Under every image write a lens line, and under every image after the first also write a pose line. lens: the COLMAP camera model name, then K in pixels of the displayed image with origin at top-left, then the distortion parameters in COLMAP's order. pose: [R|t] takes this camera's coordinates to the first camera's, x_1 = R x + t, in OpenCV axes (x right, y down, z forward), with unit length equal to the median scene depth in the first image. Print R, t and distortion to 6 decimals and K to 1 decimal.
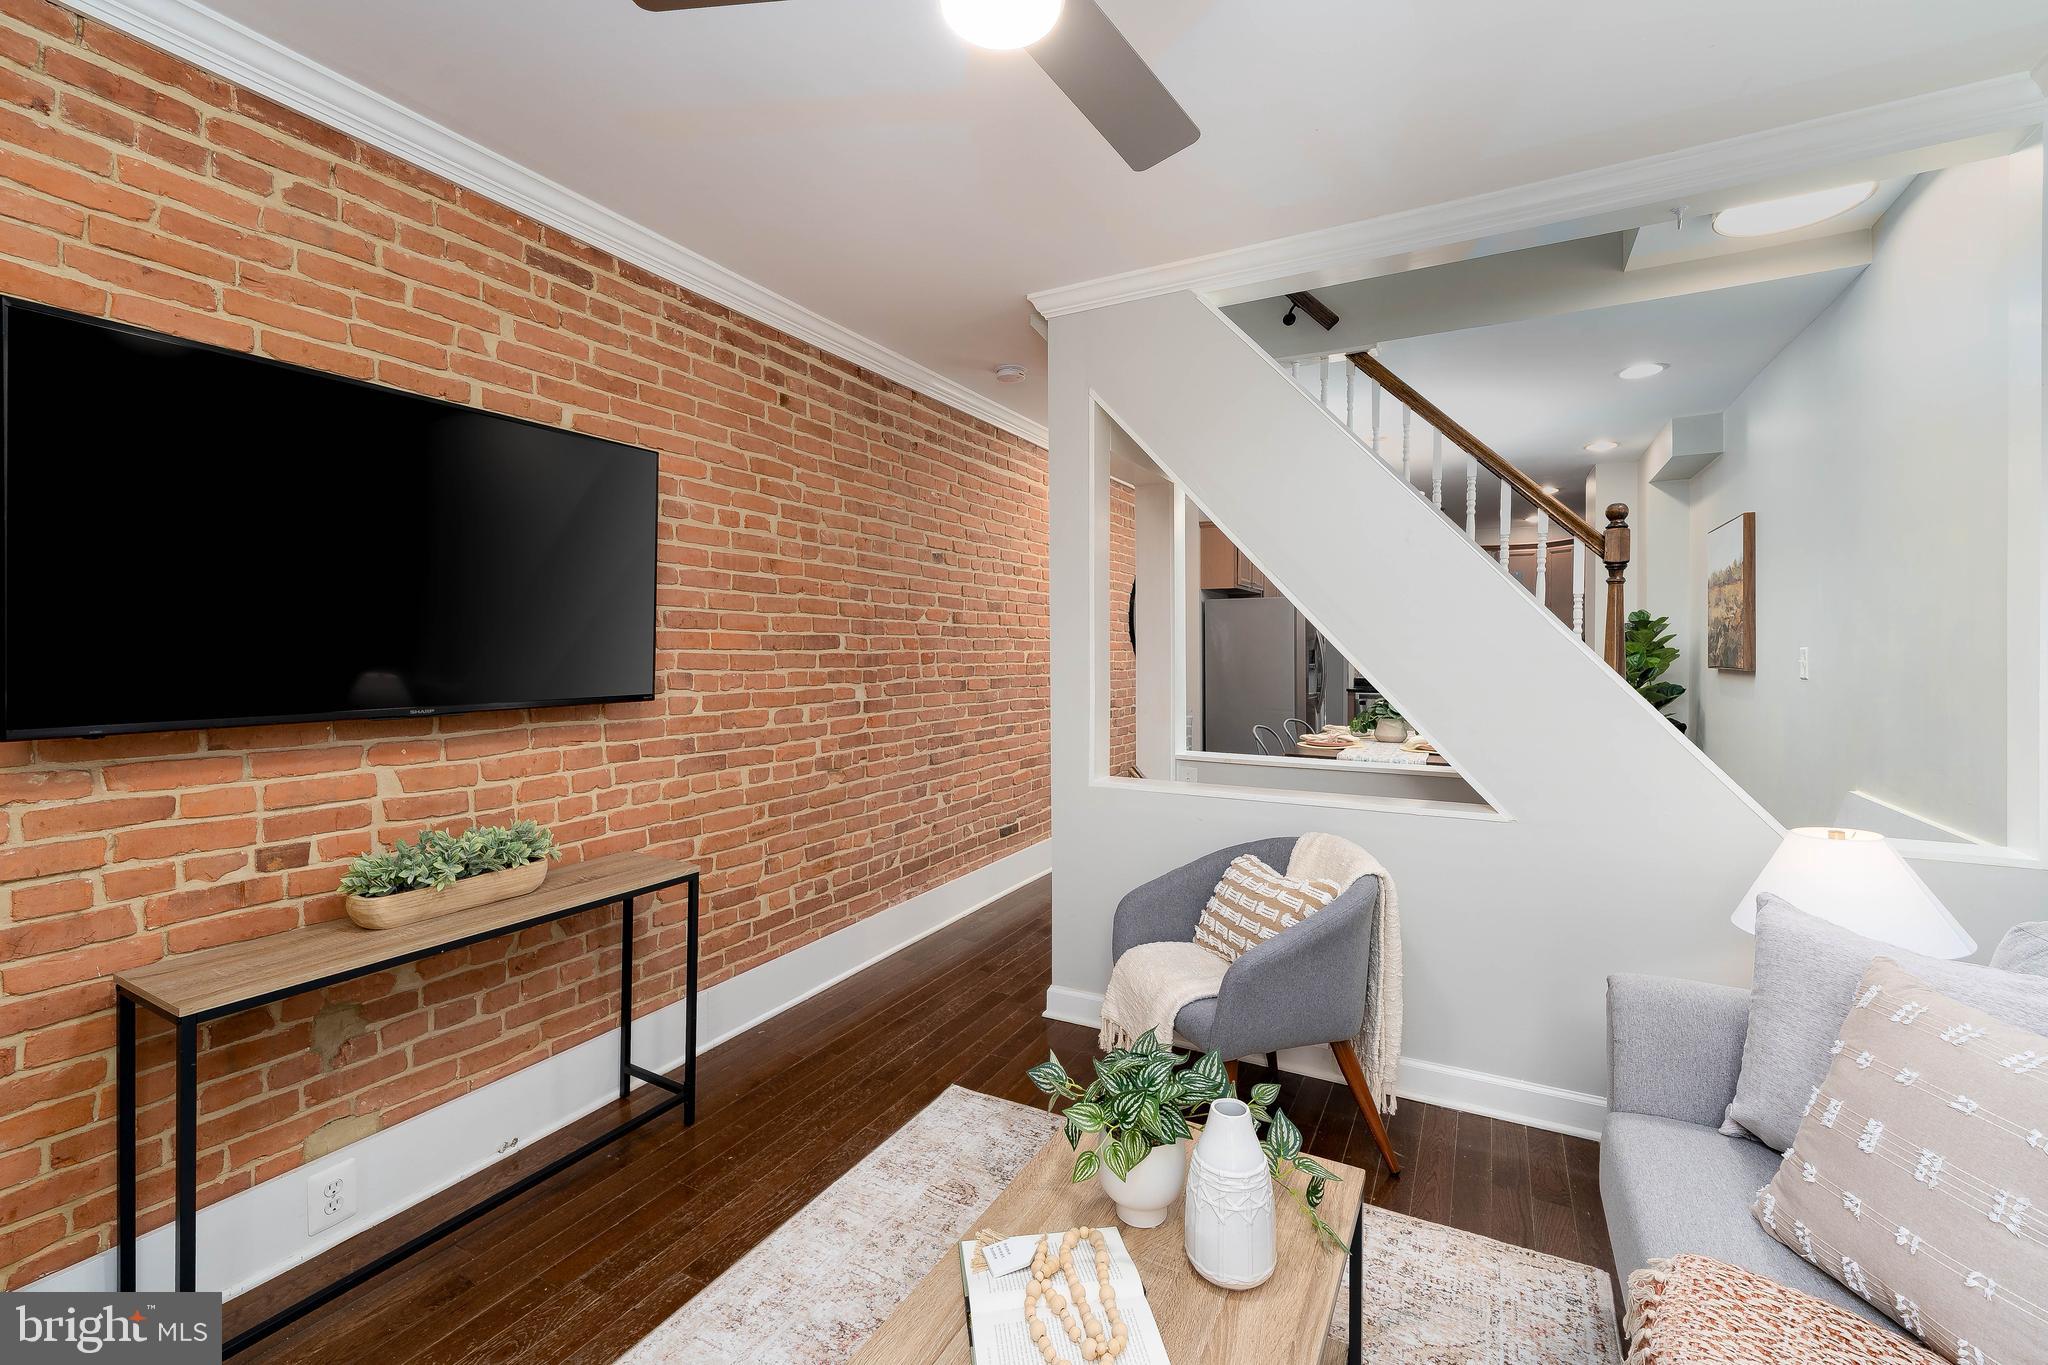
lens RADIAL K [[851.8, 0, 1032.6], [0, 851.8, 664.3], [0, 0, 1]] dist [0.001251, -0.000821]
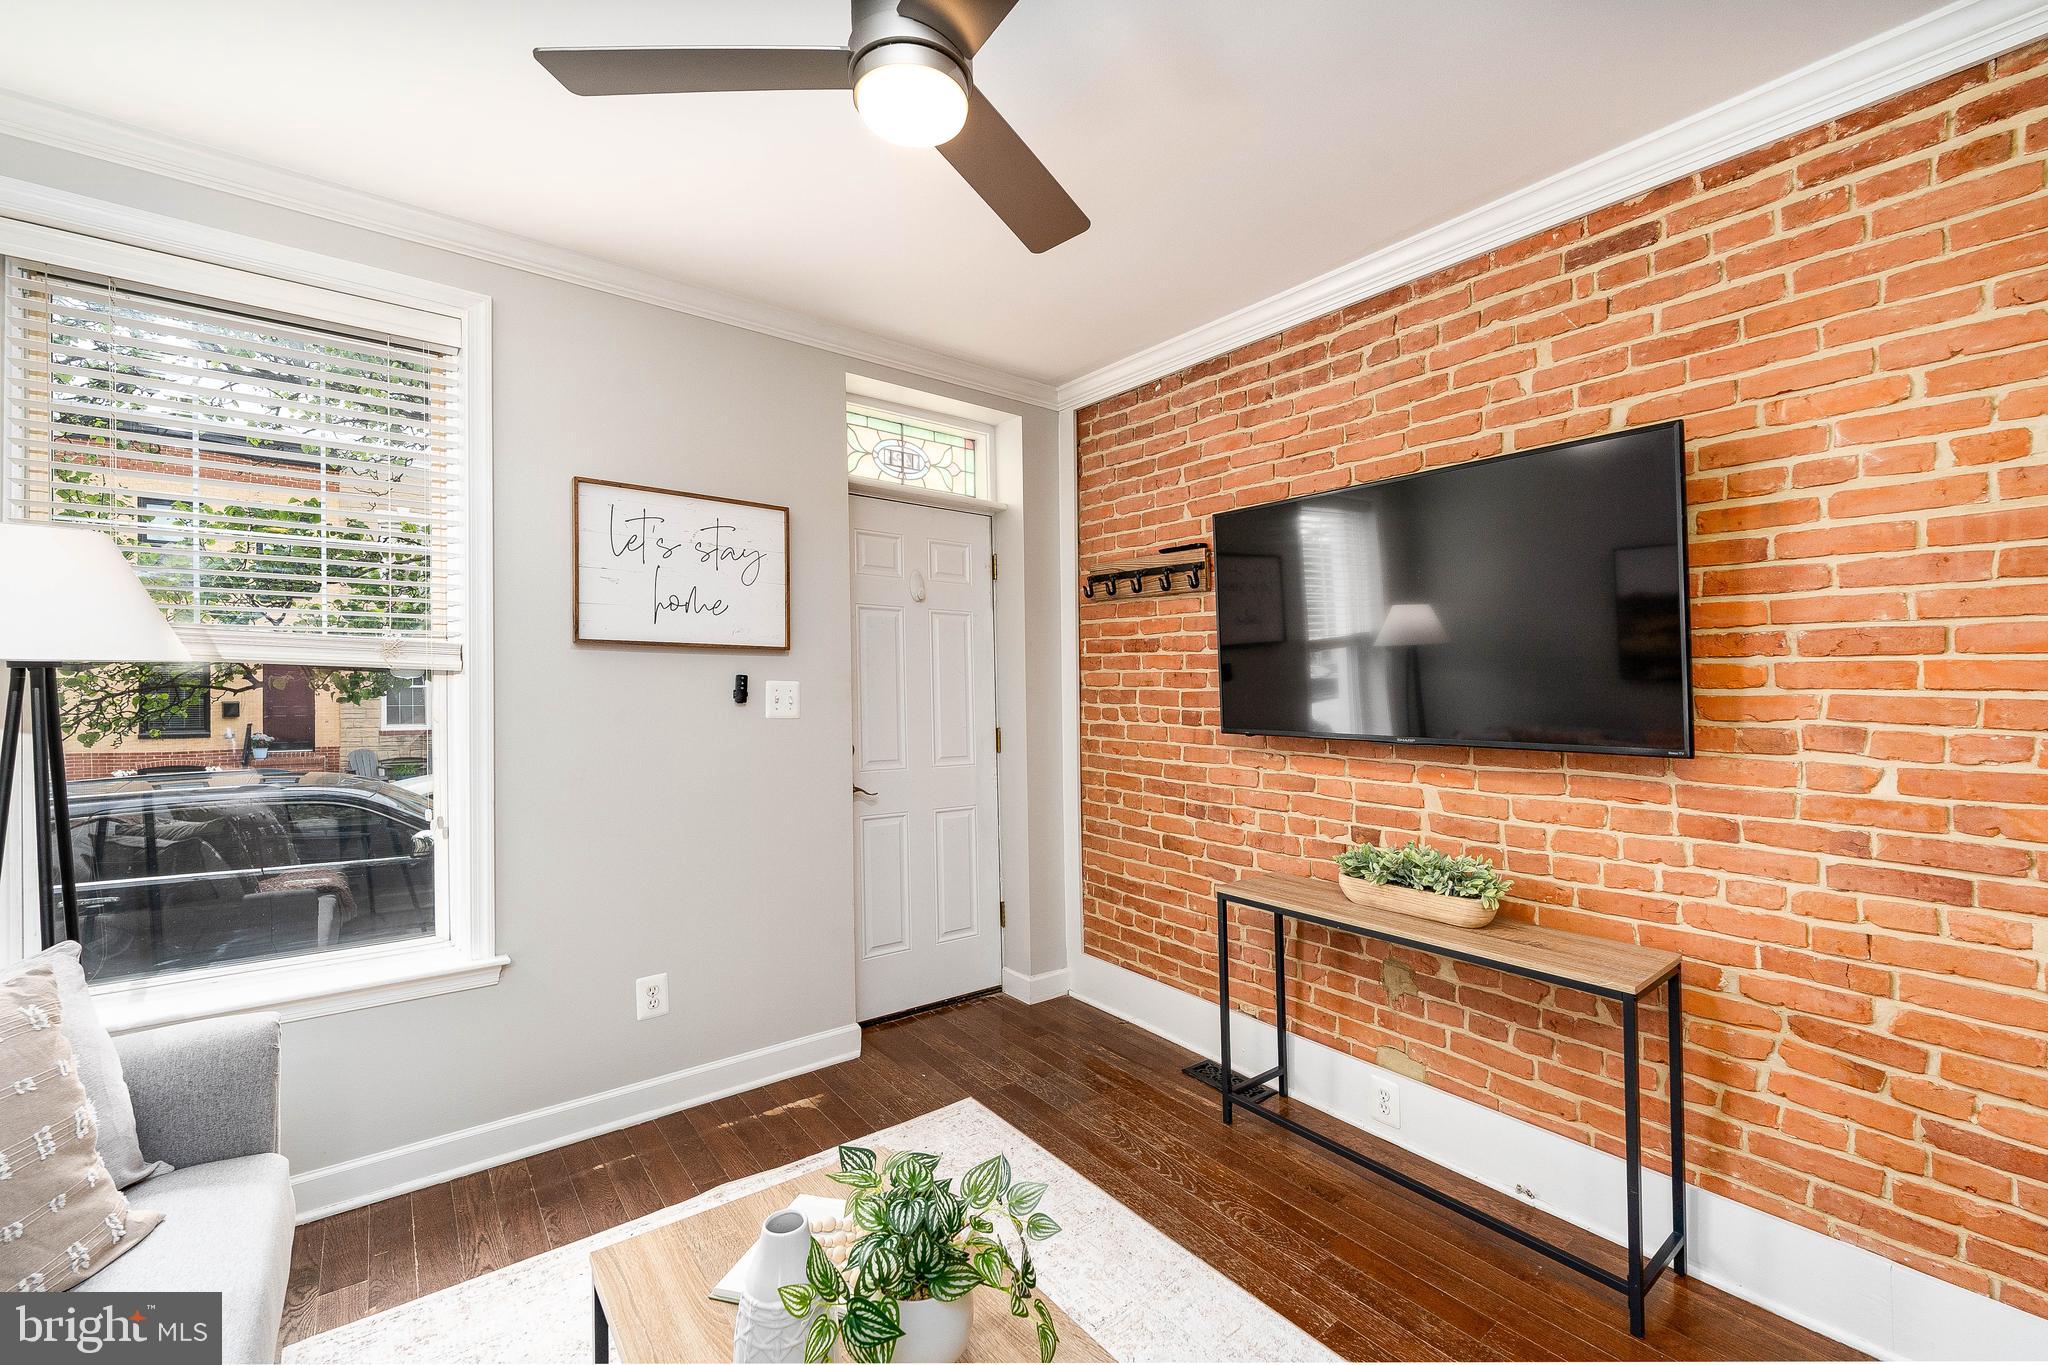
lens RADIAL K [[834.2, 0, 1023.5], [0, 834.2, 688.4], [0, 0, 1]] dist [0.000622, -0.000352]
pose [[-0.409189, 0.013474, -0.912350, 0.500900], [-0.007334, 0.999810, 0.018055, -0.031009], [0.912420, 0.014079, -0.409012, 0.871742]]
